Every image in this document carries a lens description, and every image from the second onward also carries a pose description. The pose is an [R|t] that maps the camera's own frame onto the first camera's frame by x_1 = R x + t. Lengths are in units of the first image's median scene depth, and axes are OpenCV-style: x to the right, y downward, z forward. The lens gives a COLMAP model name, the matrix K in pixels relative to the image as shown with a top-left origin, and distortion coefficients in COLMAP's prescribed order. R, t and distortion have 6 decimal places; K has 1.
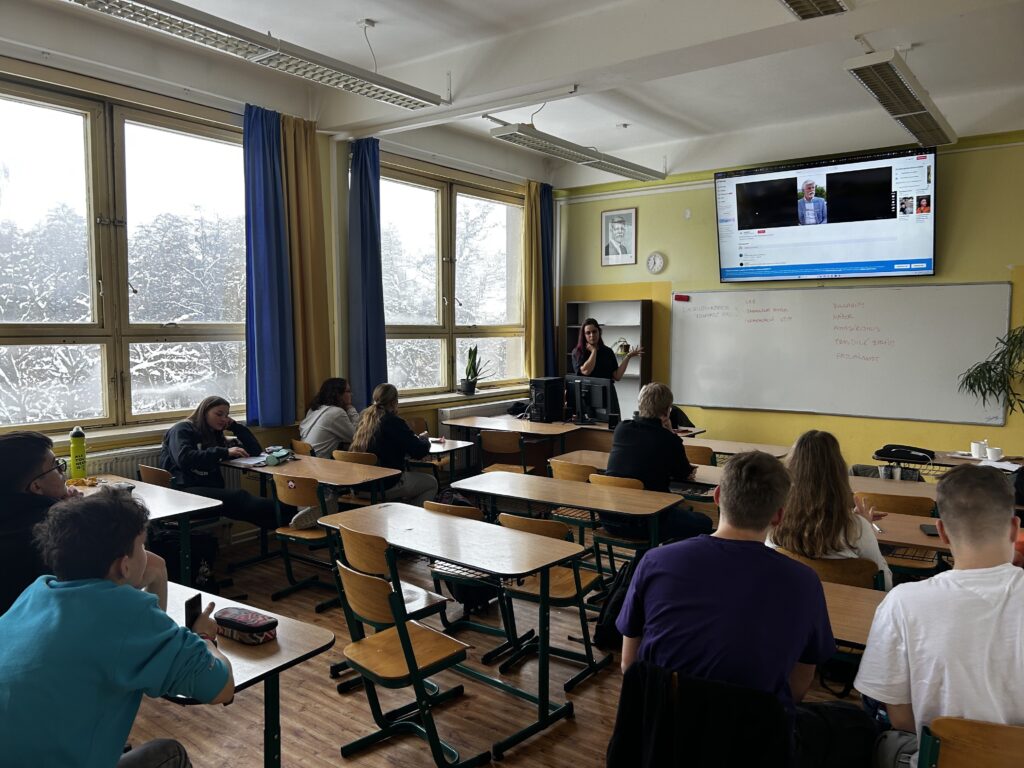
lens RADIAL K [[772.3, 0, 504.5], [0, 772.3, 387.1], [0, 0, 1]] dist [0.007080, 0.000788]
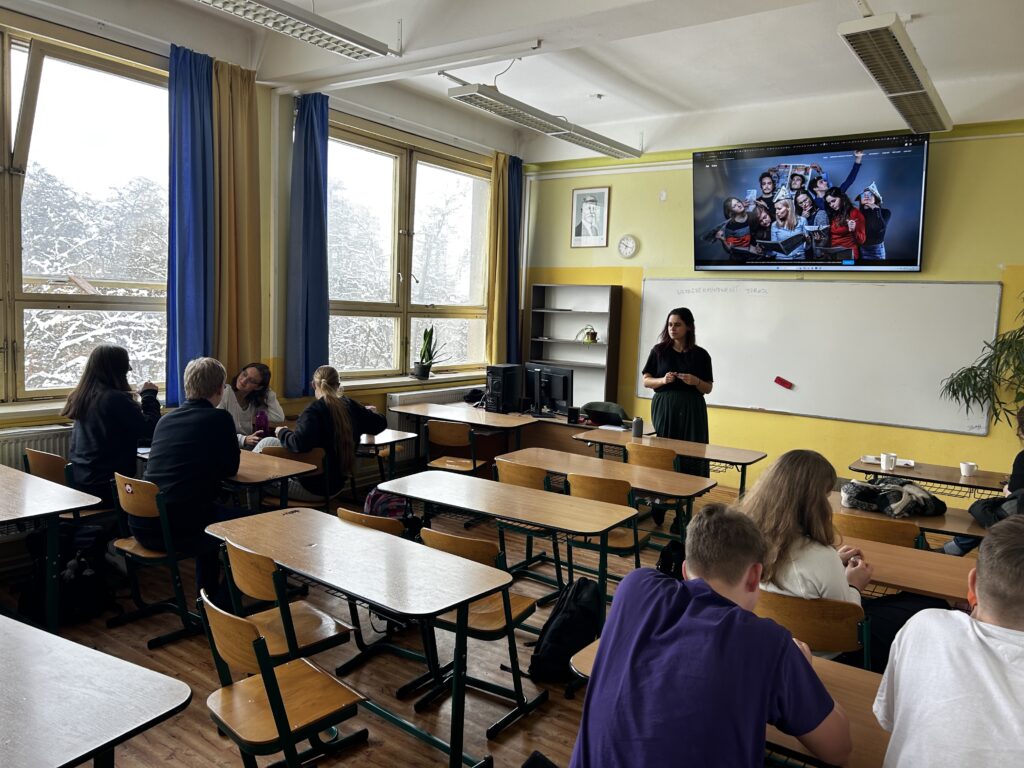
lens RADIAL K [[772.3, 0, 509.5], [0, 772.3, 376.8], [0, 0, 1]] dist [0.007080, 0.000788]
pose [[0.998617, 0.038548, 0.035748, 0.032199], [-0.038953, 0.999184, 0.010719, -0.009128], [-0.035306, -0.012096, 0.999303, 0.085085]]
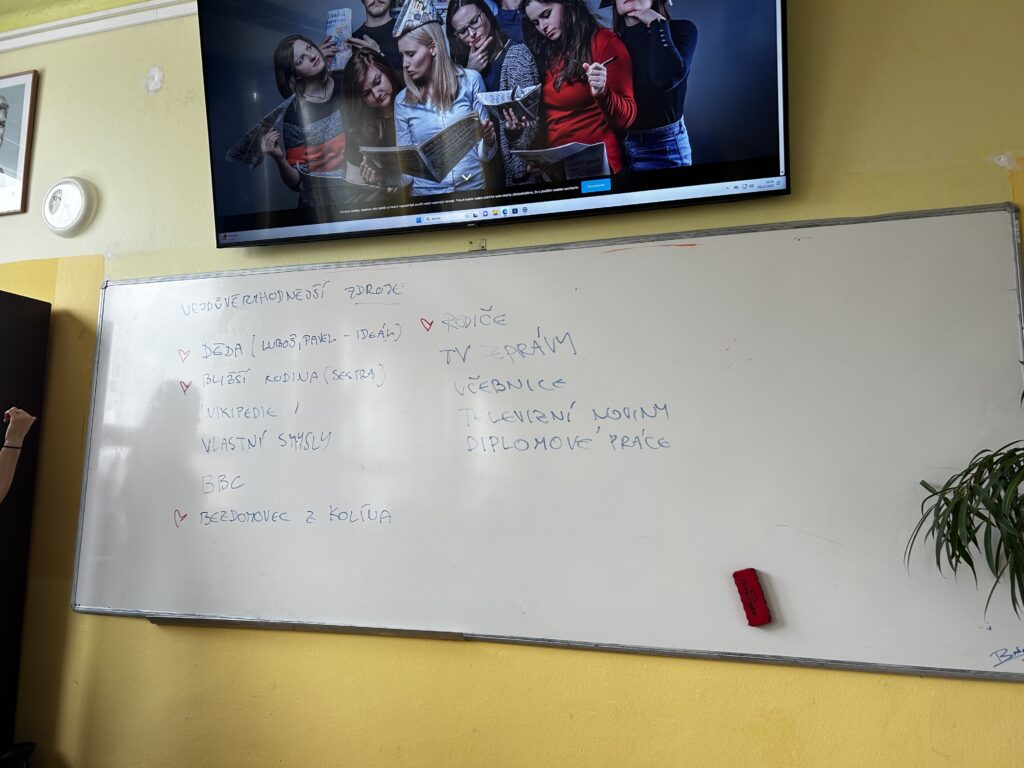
lens RADIAL K [[772.3, 0, 516.0], [0, 772.3, 379.6], [0, 0, 1]] dist [0.007080, 0.000788]
pose [[0.943159, 0.065790, 0.325764, 0.355458], [0.010652, 0.973723, -0.227488, 0.004302], [-0.332170, 0.218027, 0.917675, 0.777099]]
